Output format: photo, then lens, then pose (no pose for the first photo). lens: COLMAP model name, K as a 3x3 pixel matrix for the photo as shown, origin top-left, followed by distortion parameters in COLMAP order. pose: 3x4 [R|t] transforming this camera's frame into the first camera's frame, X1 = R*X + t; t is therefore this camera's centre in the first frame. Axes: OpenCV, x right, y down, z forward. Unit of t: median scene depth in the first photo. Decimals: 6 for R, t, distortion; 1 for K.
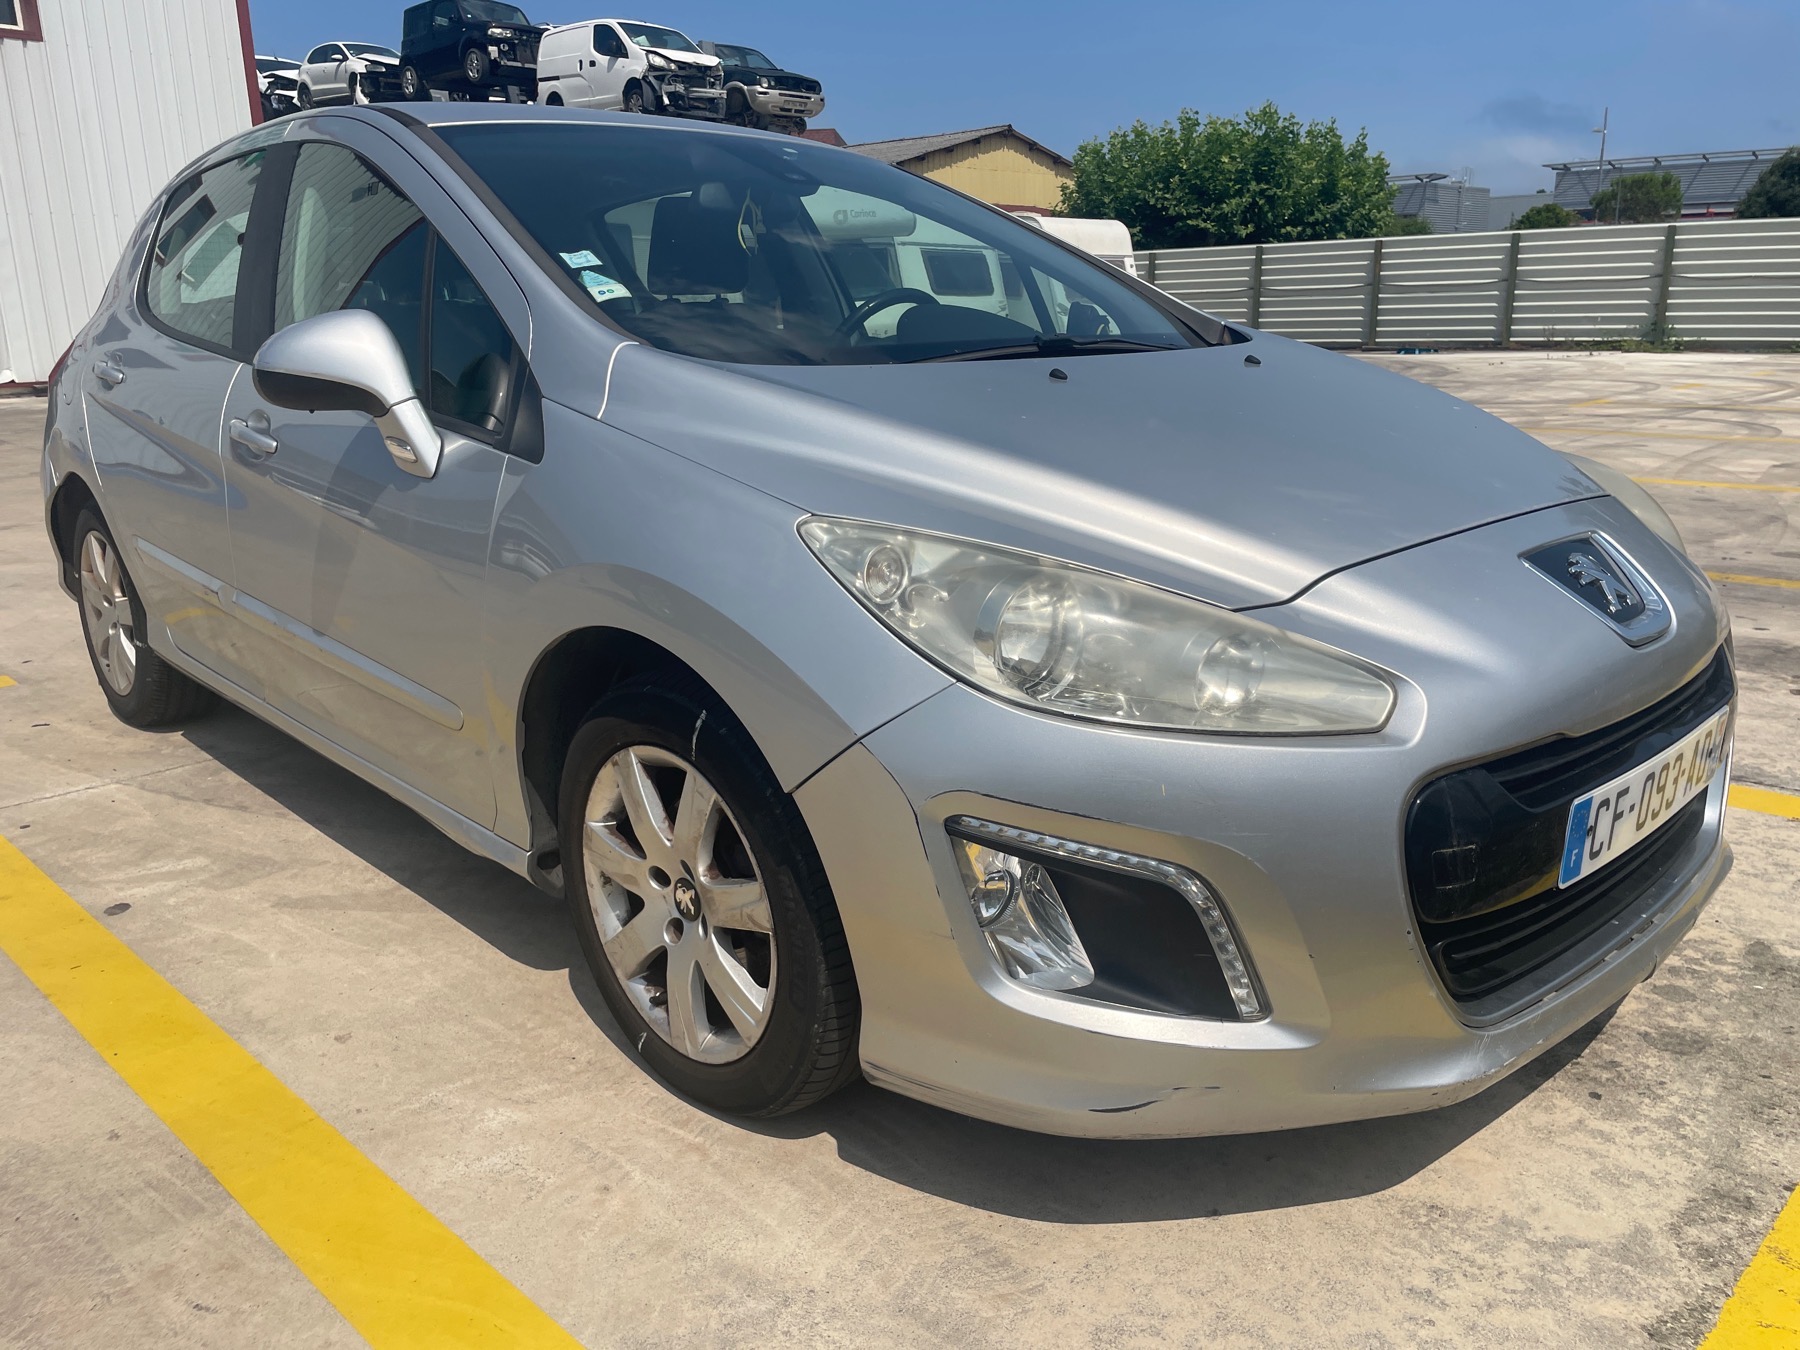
lens RADIAL K [[1377.3, 0, 872.7], [0, 1377.3, 633.1], [0, 0, 1]] dist [0.082231, -0.106178]
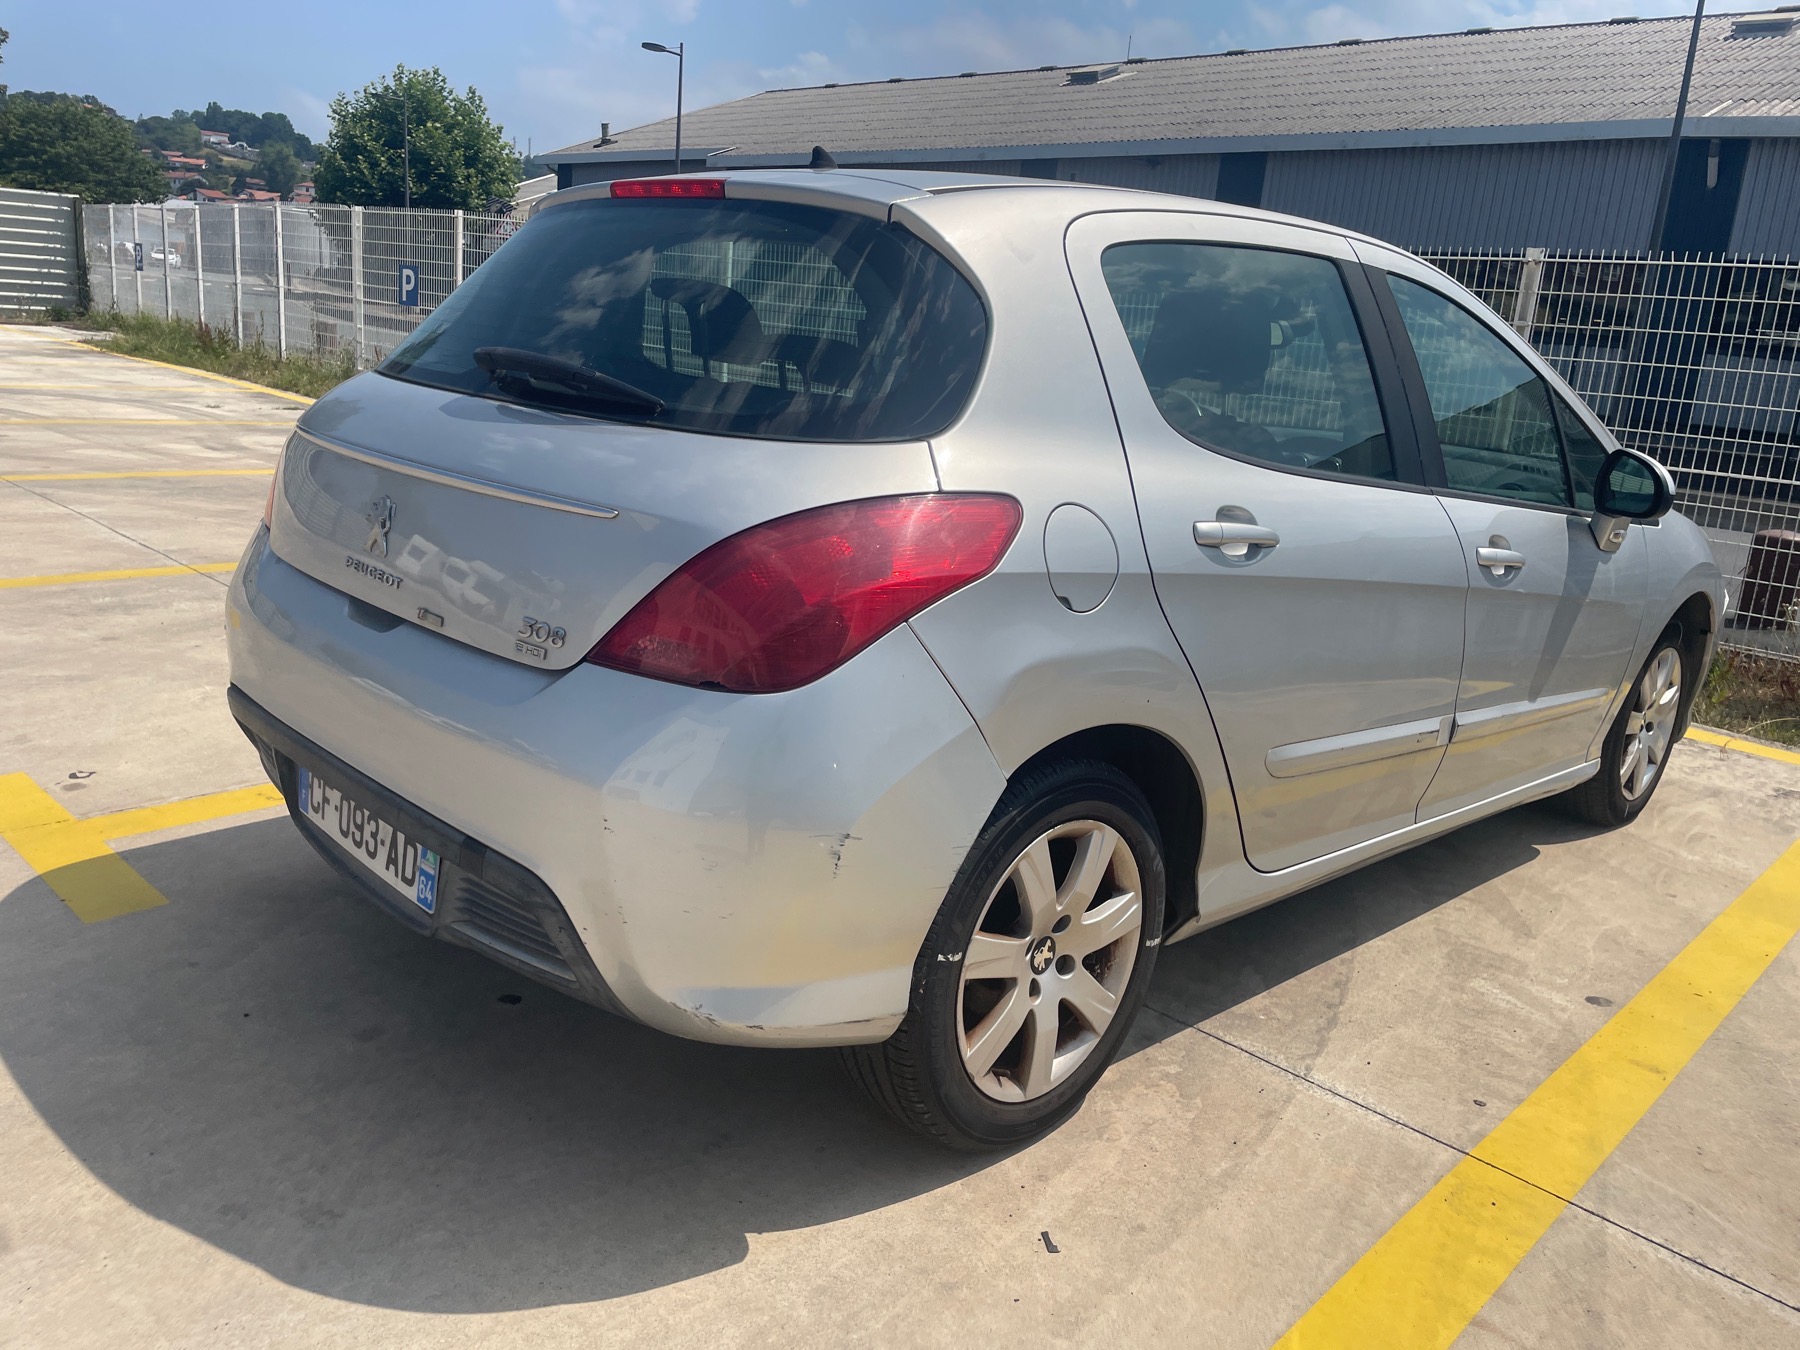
lens RADIAL K [[1348.1, 0, 897.5], [0, 1348.1, 679.6], [0, 0, 1]] dist [0.072163, -0.084164]
pose [[-0.012027, -0.252012, 0.967649, -1.406569], [0.145197, 0.957023, 0.251049, -0.371488], [-0.989330, 0.143519, 0.025082, 1.375123]]
